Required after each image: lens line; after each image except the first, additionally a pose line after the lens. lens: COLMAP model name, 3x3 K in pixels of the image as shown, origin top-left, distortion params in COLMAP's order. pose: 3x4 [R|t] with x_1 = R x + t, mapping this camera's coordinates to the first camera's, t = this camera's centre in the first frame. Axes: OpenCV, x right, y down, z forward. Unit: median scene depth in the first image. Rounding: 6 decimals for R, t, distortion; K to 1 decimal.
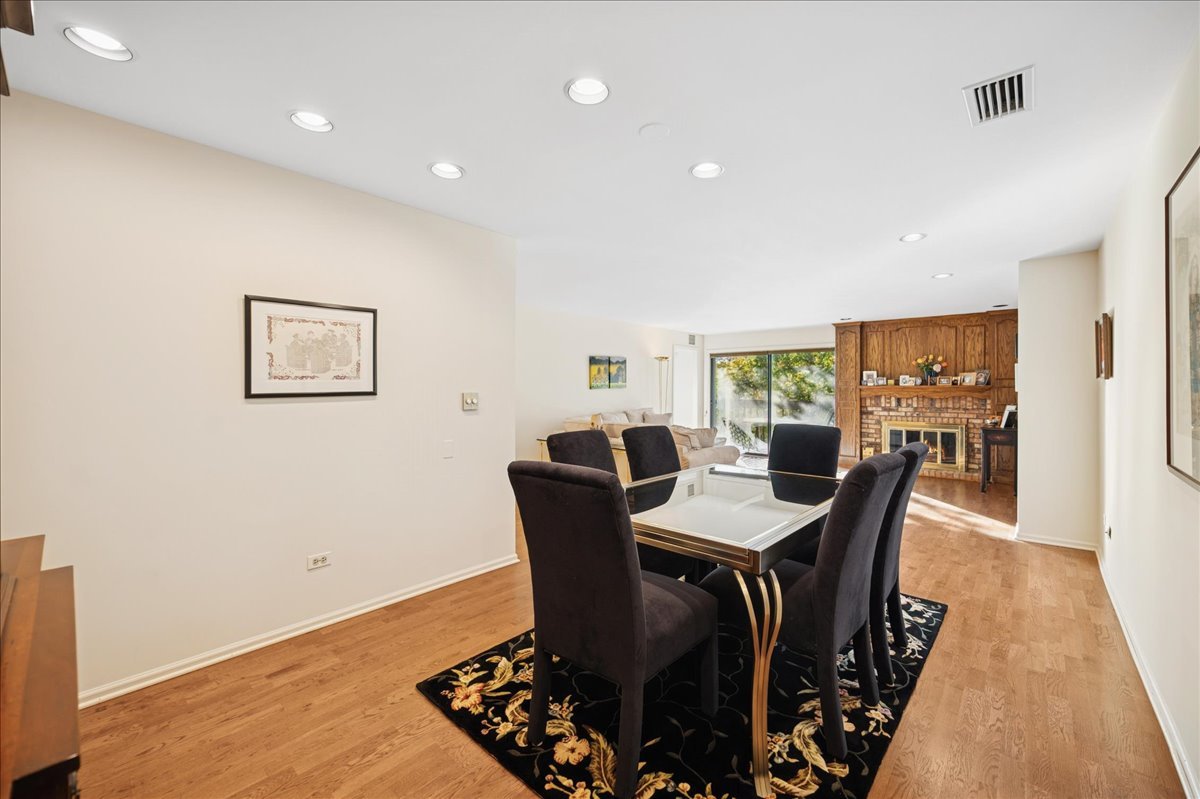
lens RADIAL K [[480.9, 0, 603.4], [0, 480.9, 388.5], [0, 0, 1]] dist [-0.002087, -0.000204]
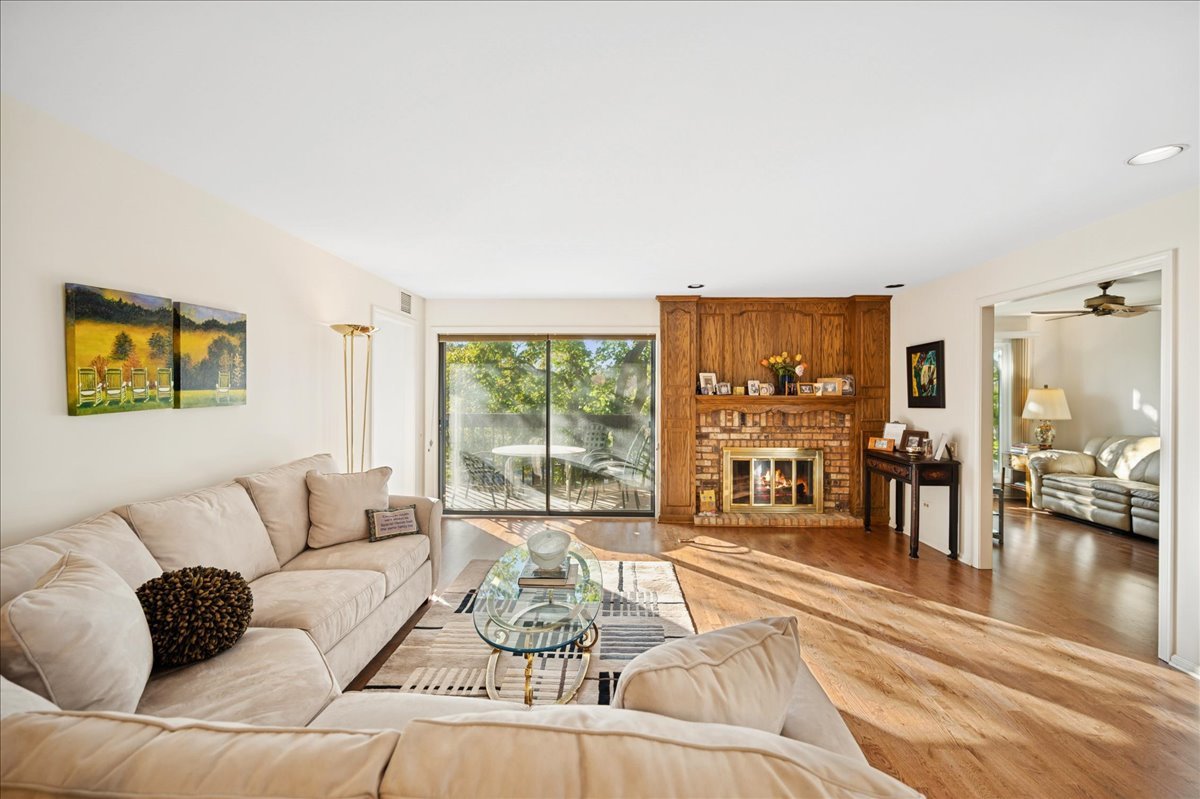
lens RADIAL K [[475.9, 0, 601.8], [0, 475.9, 394.7], [0, 0, 1]] dist [-0.001939, -0.000459]
pose [[0.765640, -0.003826, 0.643258, 0.025639], [-0.001770, 0.999966, 0.008054, -0.012004], [-0.643267, -0.007305, 0.765607, 0.623096]]
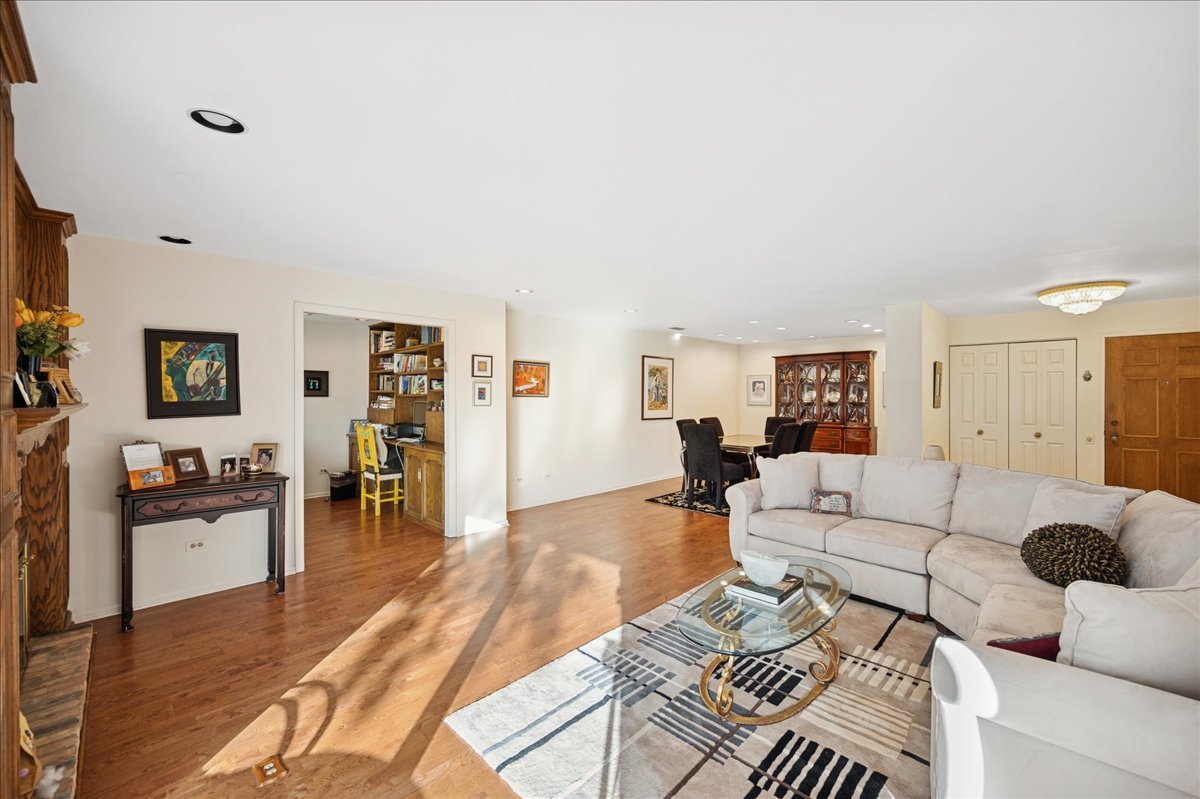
lens RADIAL K [[475.9, 0, 601.8], [0, 475.9, 394.7], [0, 0, 1]] dist [-0.001939, -0.000459]
pose [[-0.998421, -0.002852, 0.056094, 0.309049], [-0.002812, 0.999996, 0.000787, -0.013499], [-0.056096, 0.000628, -0.998425, 1.237789]]
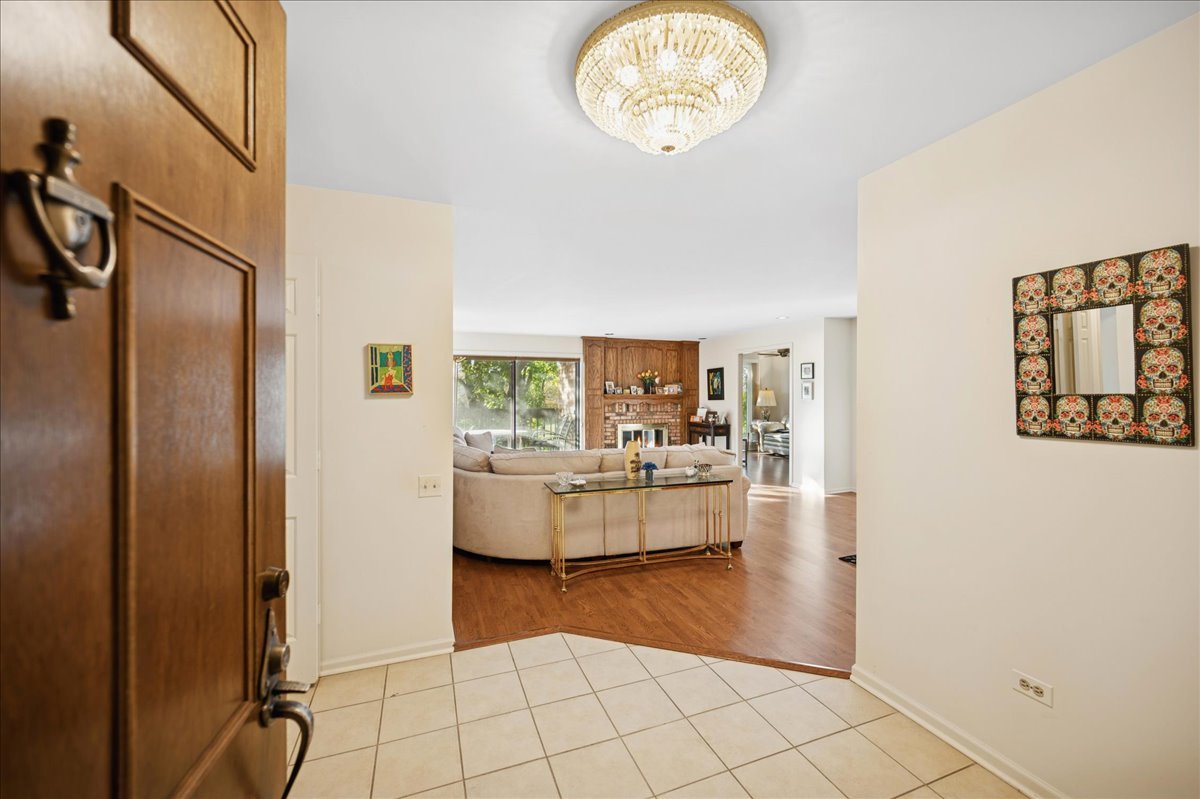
lens RADIAL K [[475.9, 0, 601.8], [0, 475.9, 394.7], [0, 0, 1]] dist [-0.001939, -0.000459]
pose [[0.460789, -0.007207, 0.887480, -0.479265], [0.000926, 0.999970, 0.007640, -0.014293], [-0.887509, -0.002698, 0.460782, 0.519605]]
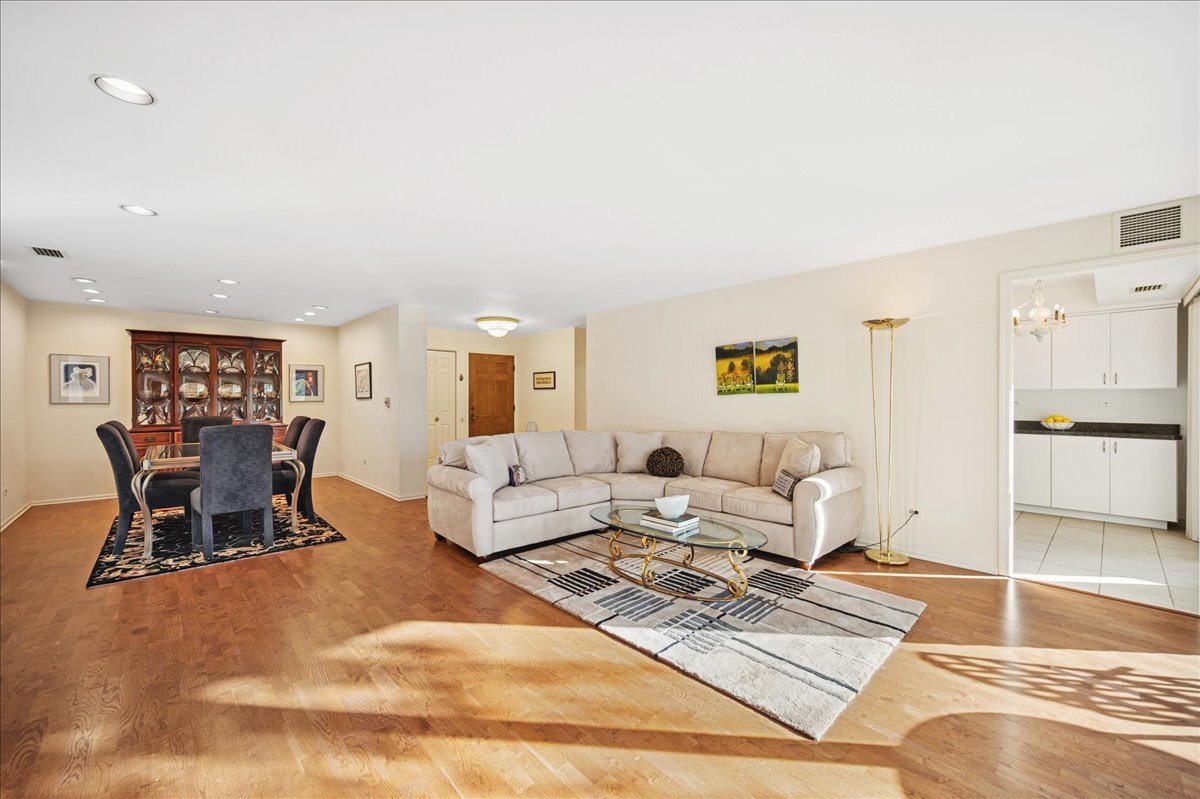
lens RADIAL K [[475.9, 0, 601.8], [0, 475.9, 394.7], [0, 0, 1]] dist [-0.001939, -0.000459]
pose [[-0.094446, -0.010084, -0.995479, 0.657954], [0.000268, 0.999948, -0.010154, 0.007497], [0.995530, -0.001225, -0.094438, 0.886608]]
